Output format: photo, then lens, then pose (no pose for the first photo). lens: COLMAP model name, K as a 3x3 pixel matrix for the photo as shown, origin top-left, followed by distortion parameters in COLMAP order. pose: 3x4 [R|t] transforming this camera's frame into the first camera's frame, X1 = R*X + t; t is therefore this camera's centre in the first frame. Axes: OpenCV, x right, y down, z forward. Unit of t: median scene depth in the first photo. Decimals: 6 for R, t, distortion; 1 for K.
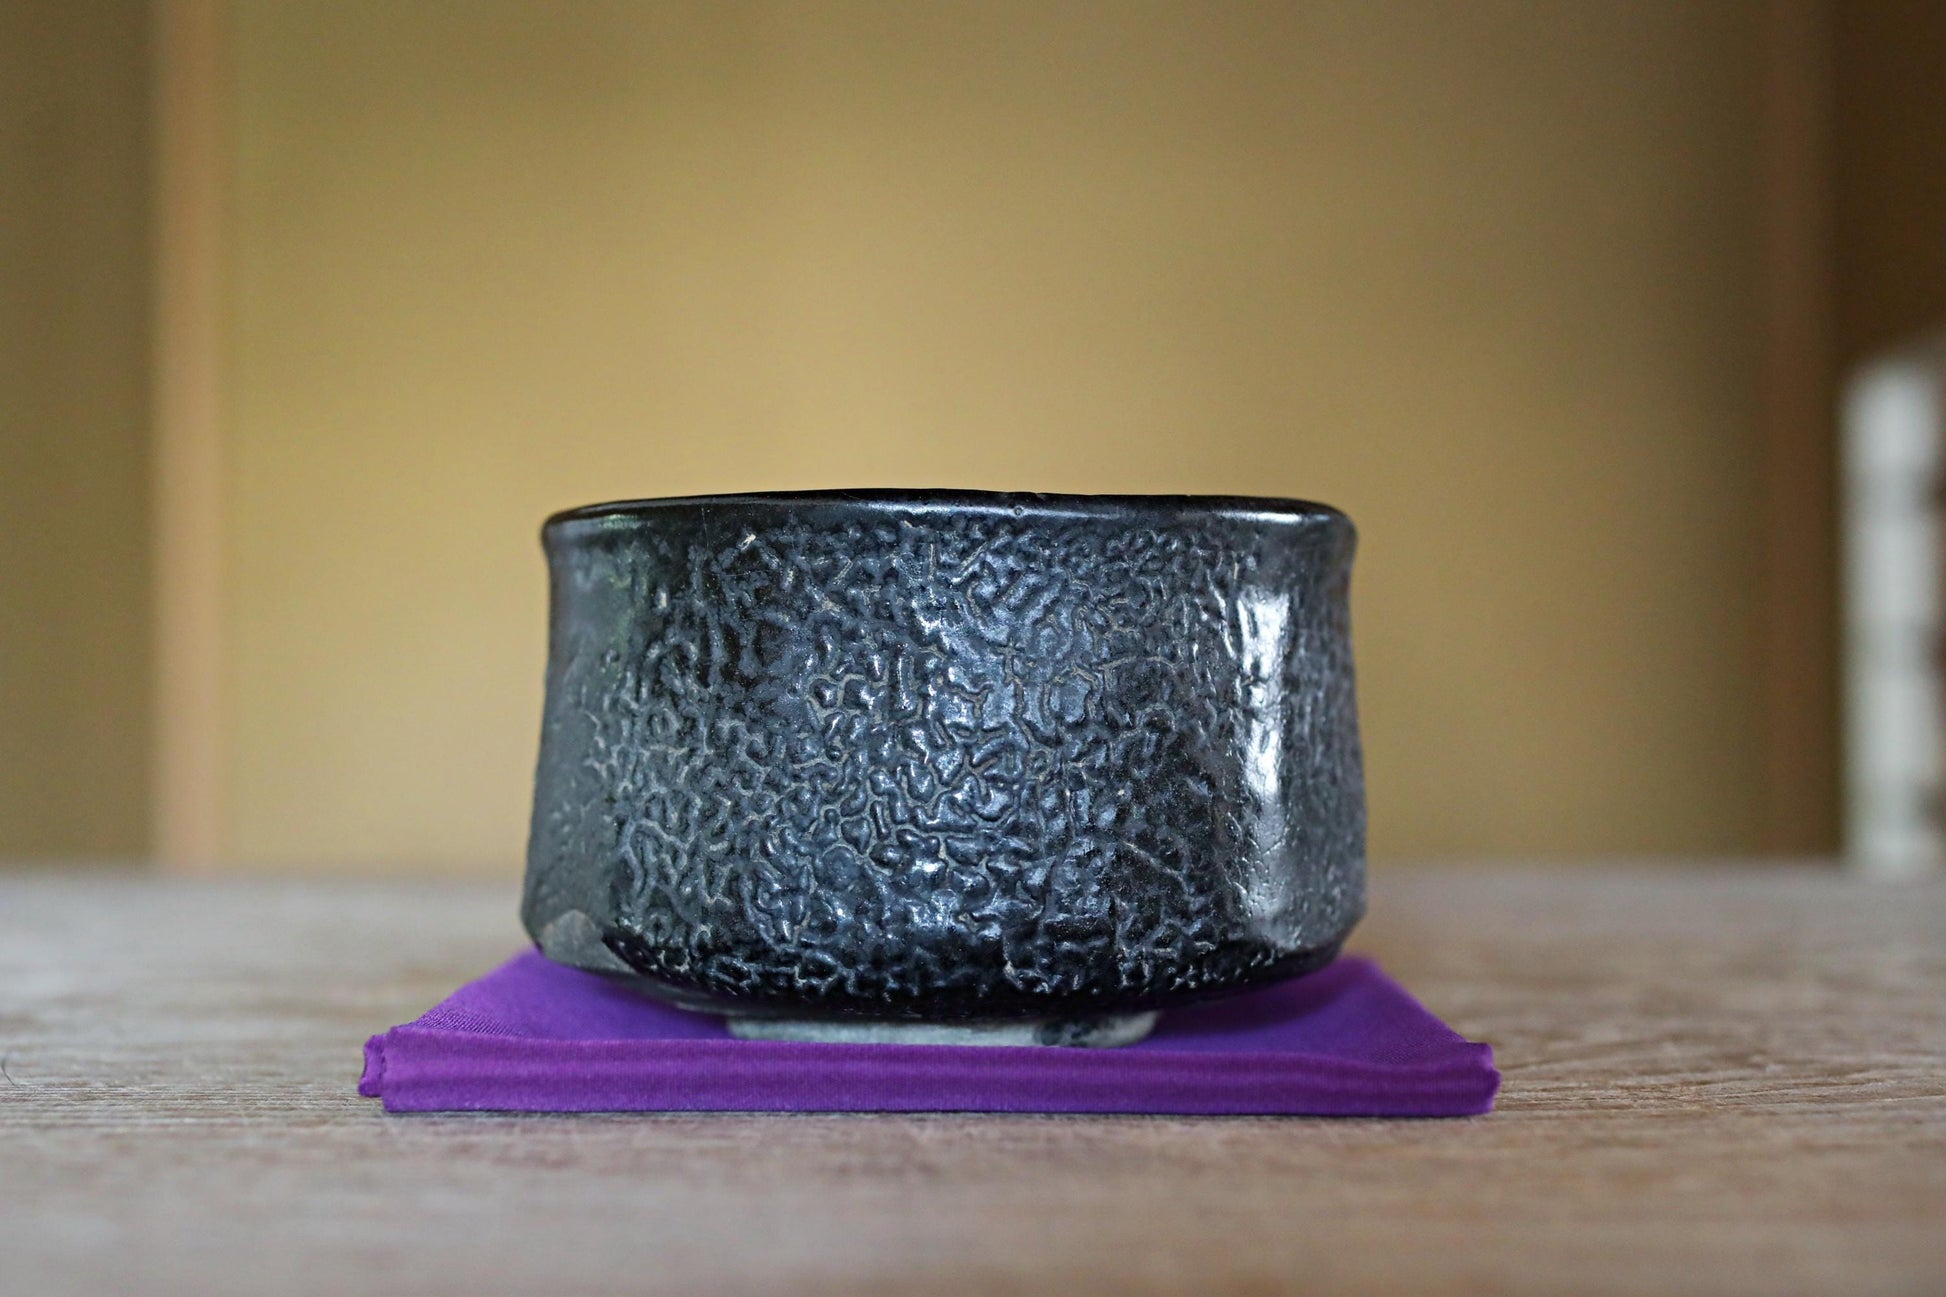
lens RADIAL K [[3151.9, 0, 973.0], [0, 3151.9, 648.5], [0, 0, 1]] dist [0.017073, 0.136693]
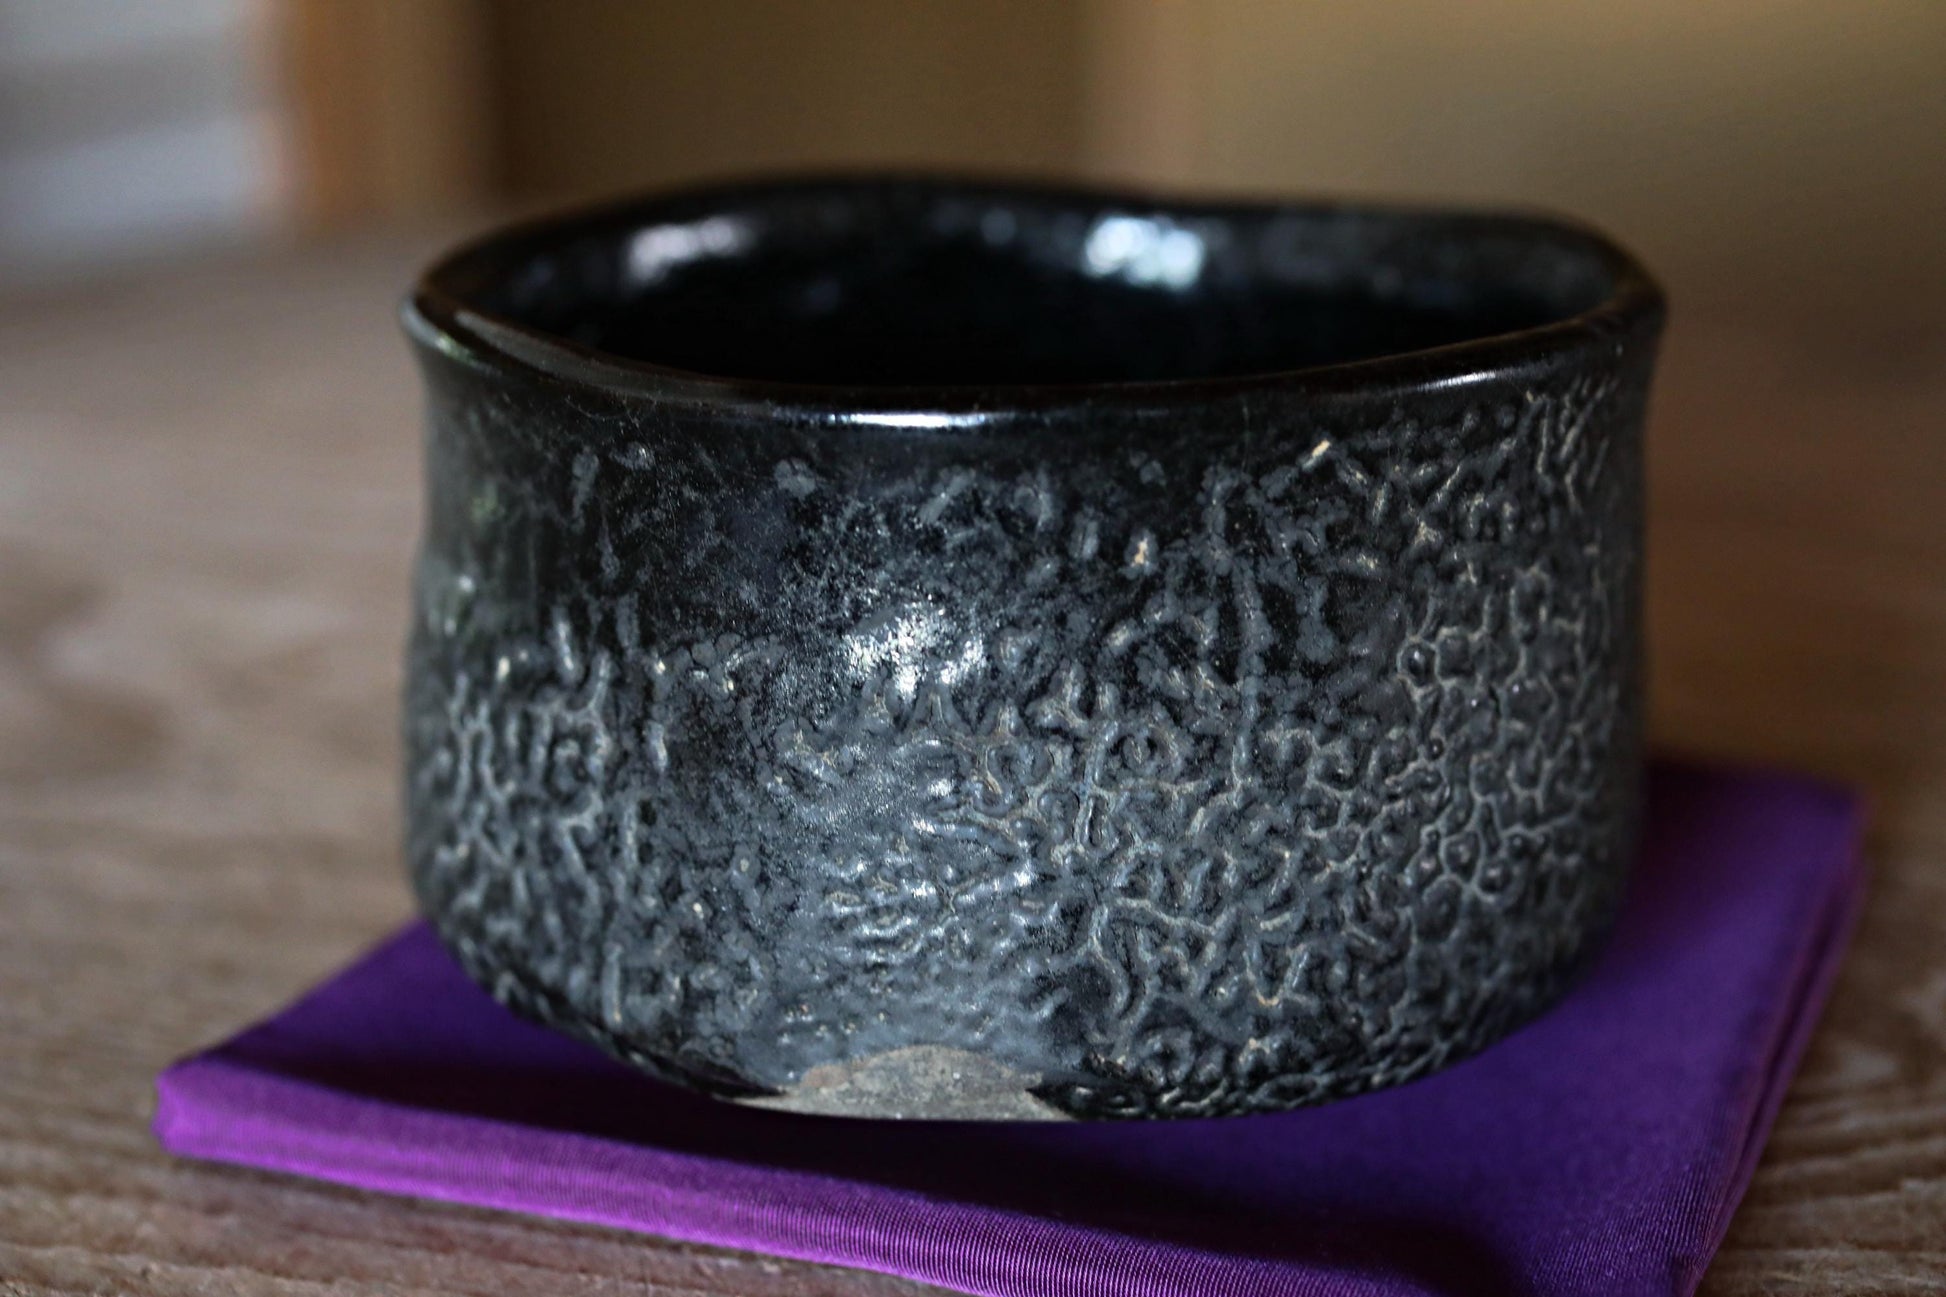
lens RADIAL K [[3151.9, 0, 973.0], [0, 3151.9, 648.5], [0, 0, 1]] dist [0.017073, 0.136693]
pose [[0.667311, -0.229581, 0.708511, -0.562484], [0.007709, 0.953382, 0.301667, -0.184194], [-0.744739, -0.195844, 0.637972, 0.641547]]
